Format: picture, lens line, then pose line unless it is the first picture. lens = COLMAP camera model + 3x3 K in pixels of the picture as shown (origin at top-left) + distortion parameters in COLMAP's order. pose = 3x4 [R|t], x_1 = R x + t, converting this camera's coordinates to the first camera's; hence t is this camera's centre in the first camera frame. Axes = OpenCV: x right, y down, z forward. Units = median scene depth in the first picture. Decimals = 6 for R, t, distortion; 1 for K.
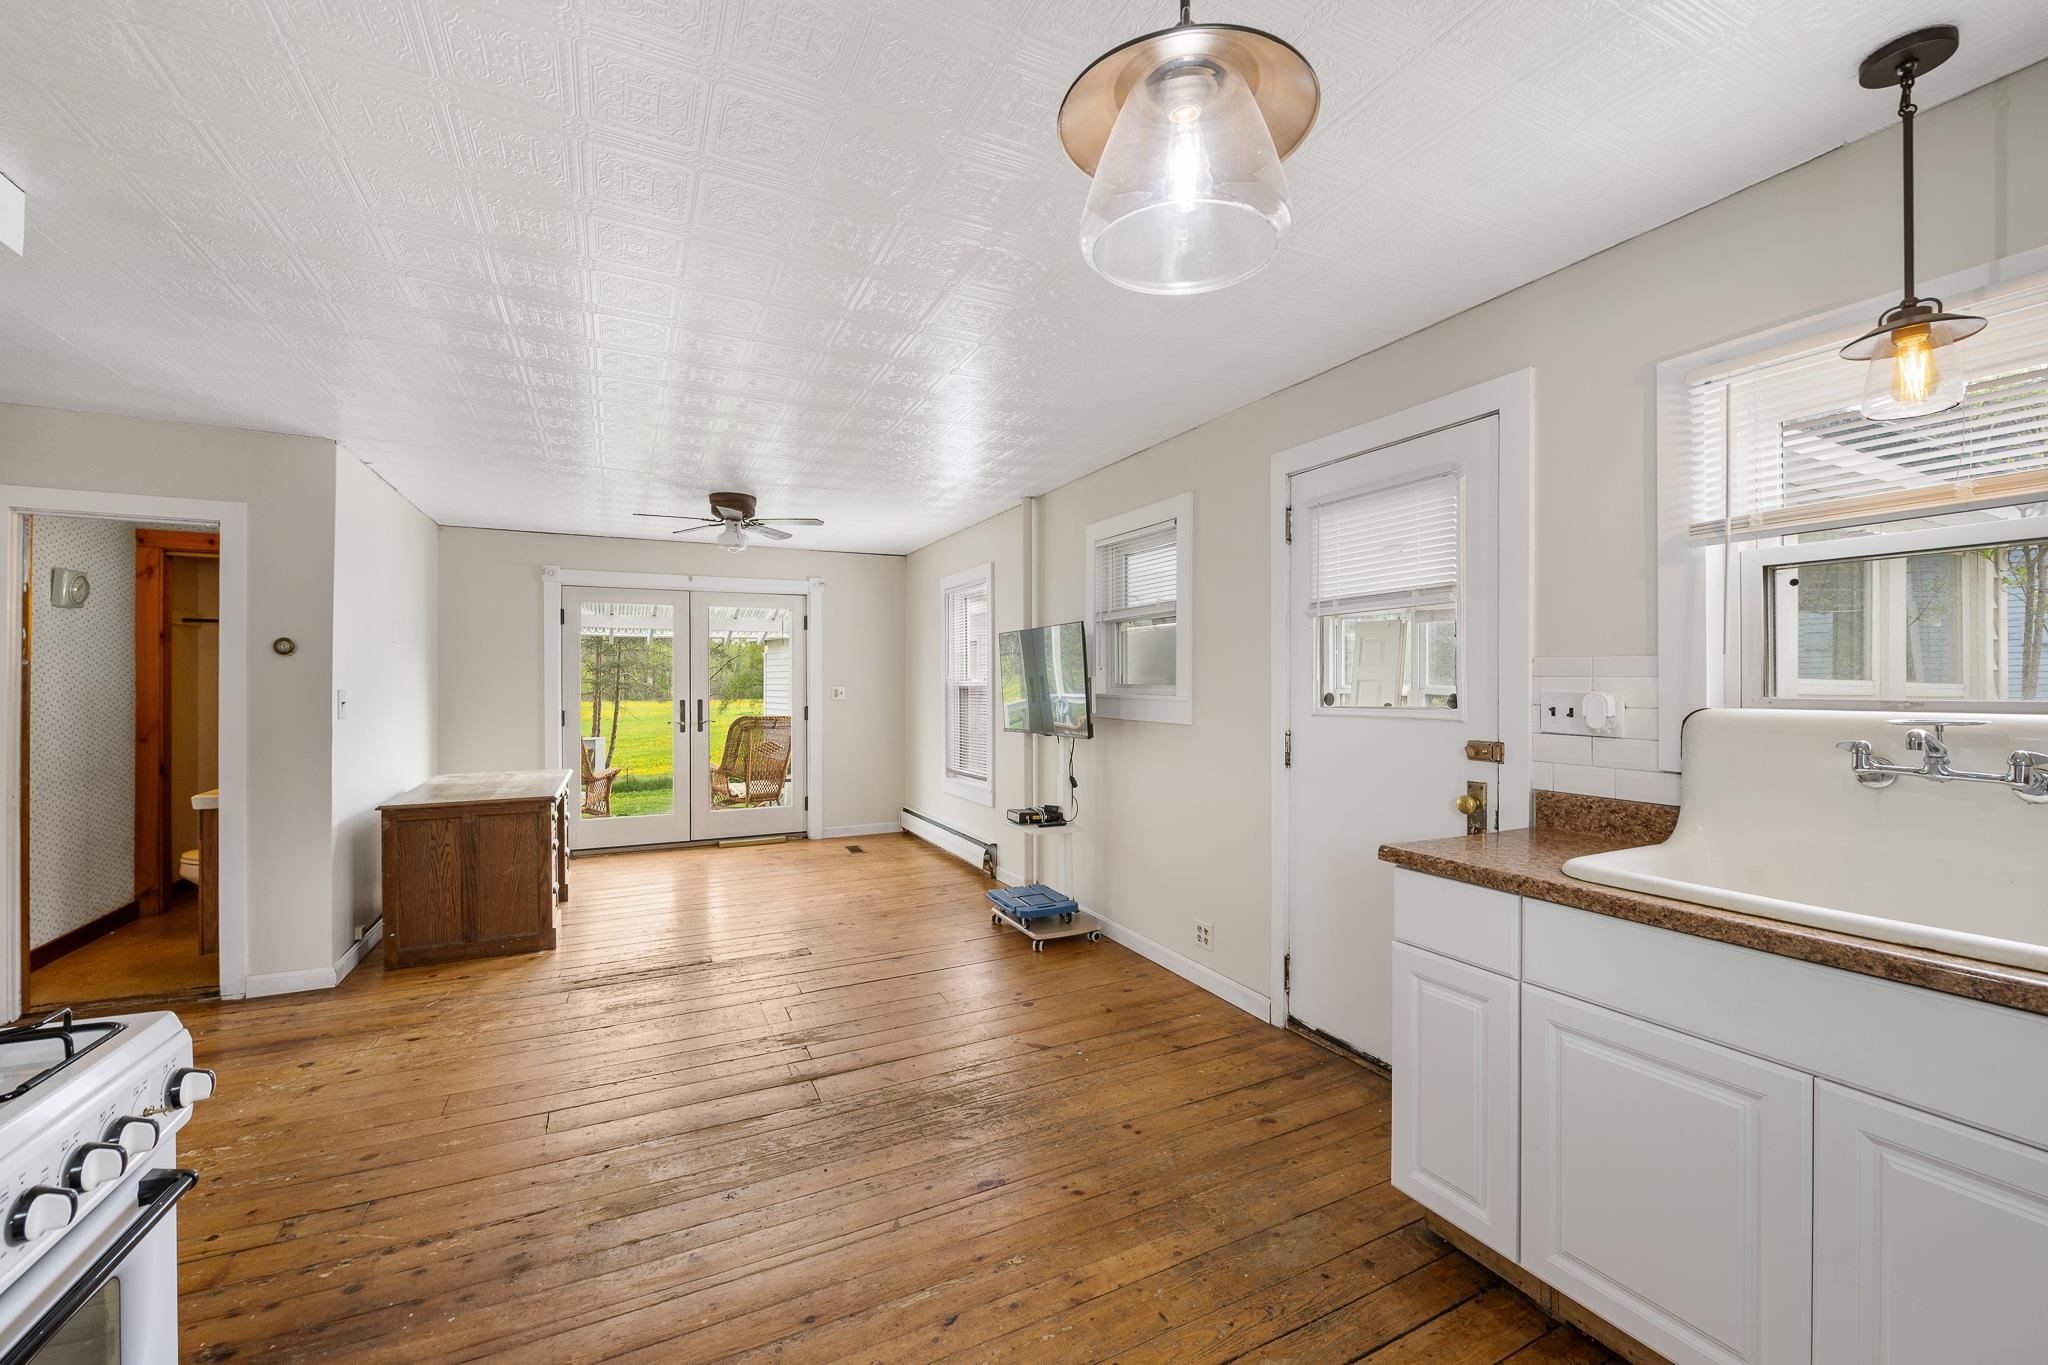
lens RADIAL K [[818.7, 0, 1020.6], [0, 818.7, 682.2], [0, 0, 1]] dist [-0.006169, -0.000012]
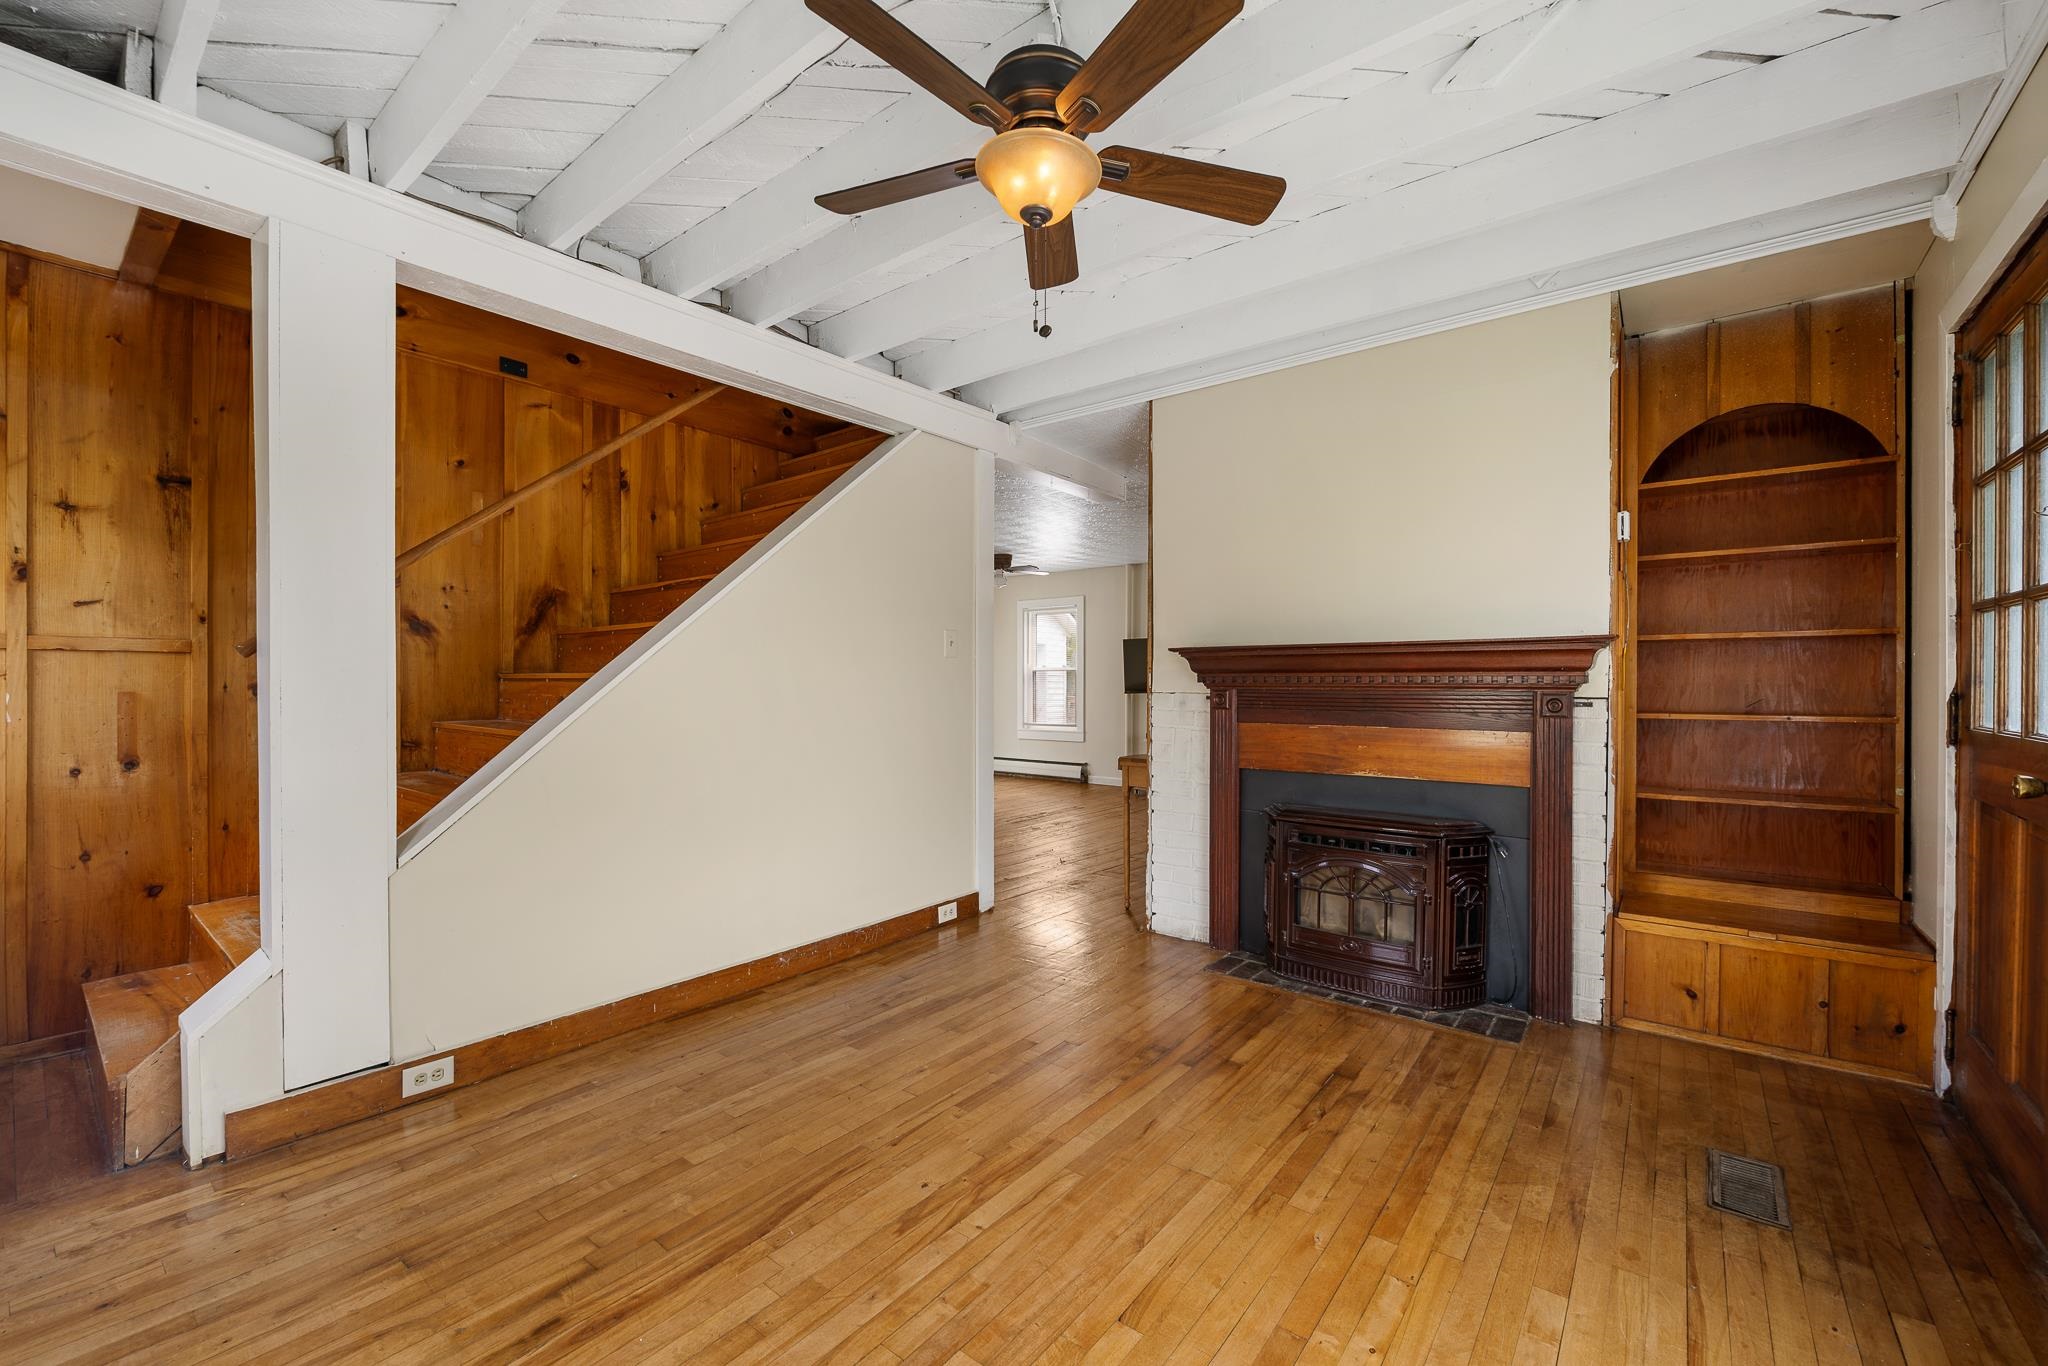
lens RADIAL K [[831.4, 0, 1023.1], [0, 831.4, 691.3], [0, 0, 1]] dist [-0.008801, -0.000374]
pose [[0.904496, -0.002472, 0.426476, -1.269025], [-0.002023, 0.999947, 0.010087, 0.046137], [-0.426478, -0.009986, 0.904443, -0.716003]]
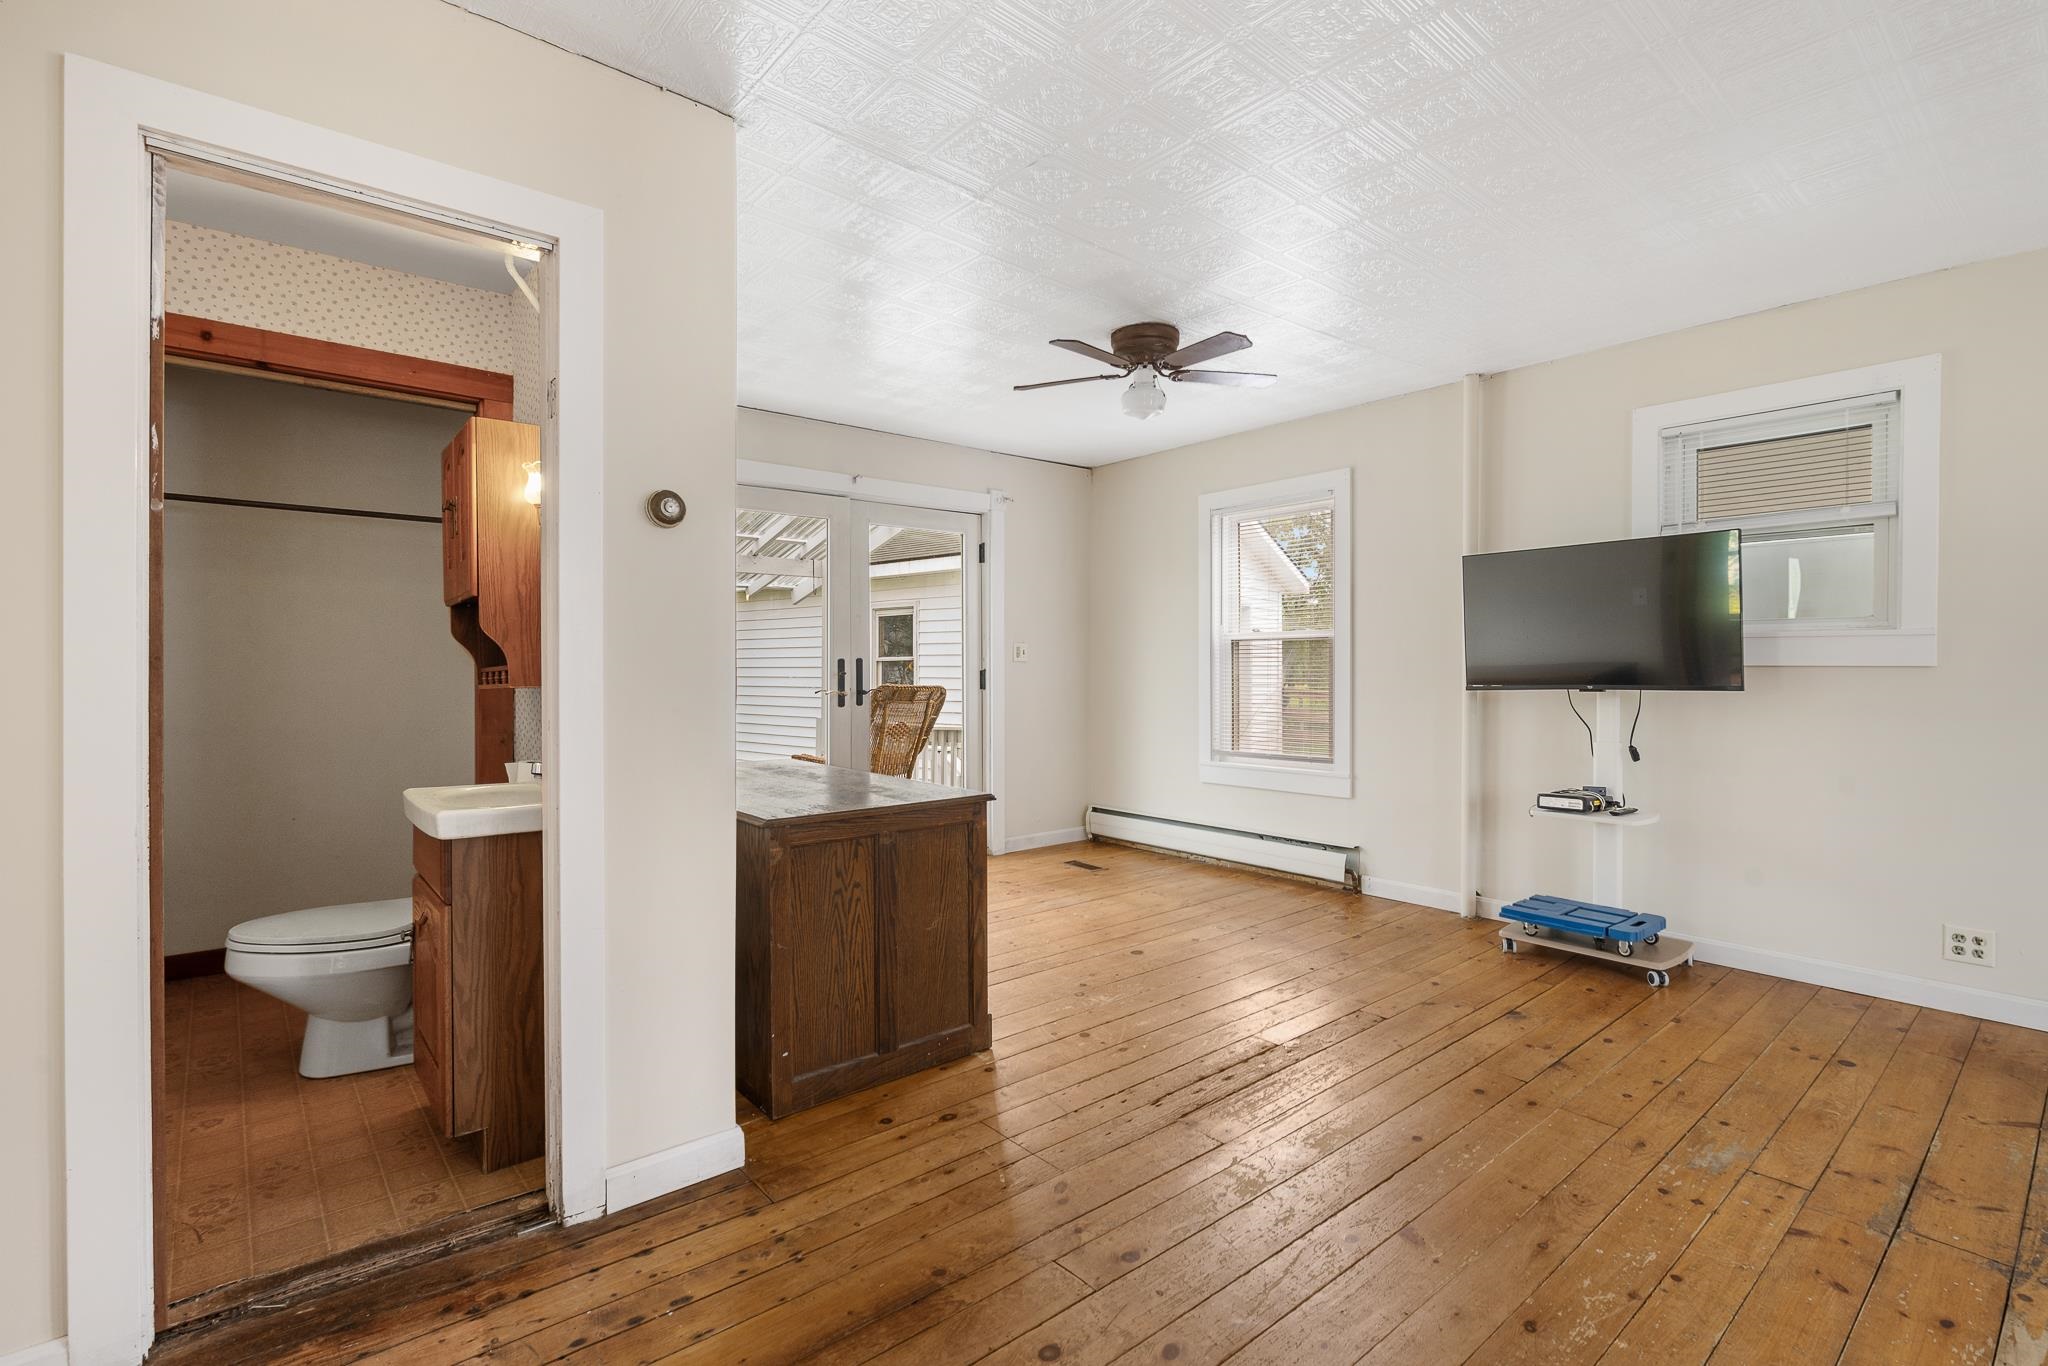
lens RADIAL K [[939.1, 0, 1031.2], [0, 939.1, 674.3], [0, 0, 1]] dist [-0.002446, -0.000315]
pose [[0.970790, -0.002130, 0.239923, -0.754178], [0.000524, 0.999977, 0.006756, 0.050174], [-0.239932, -0.006433, 0.970768, 0.347662]]
